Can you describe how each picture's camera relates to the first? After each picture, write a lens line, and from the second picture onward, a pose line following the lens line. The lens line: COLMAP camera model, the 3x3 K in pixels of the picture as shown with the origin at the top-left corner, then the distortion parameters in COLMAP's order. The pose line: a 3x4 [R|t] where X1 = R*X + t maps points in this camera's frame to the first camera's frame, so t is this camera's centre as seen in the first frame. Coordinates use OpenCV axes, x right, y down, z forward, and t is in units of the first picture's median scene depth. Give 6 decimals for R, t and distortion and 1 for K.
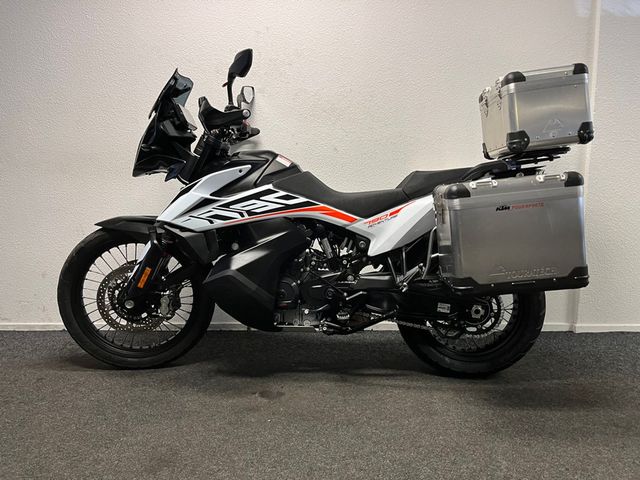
lens RADIAL K [[495.6, 0, 322.1], [0, 495.6, 233.2], [0, 0, 1]] dist [0.039135, -0.063152]
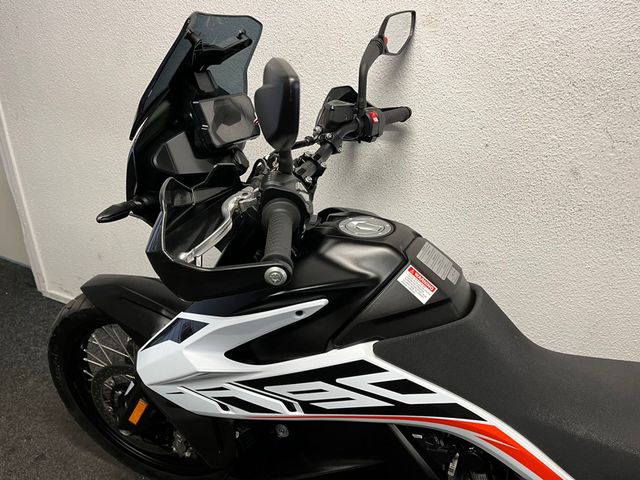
lens RADIAL K [[495.6, 0, 320.9], [0, 495.6, 239.0], [0, 0, 1]] dist [0.039135, -0.063152]
pose [[0.917259, 0.230247, -0.324995, -0.028146], [-0.107784, 0.929024, 0.353973, -0.325686], [0.383430, -0.289655, 0.876973, 0.657284]]
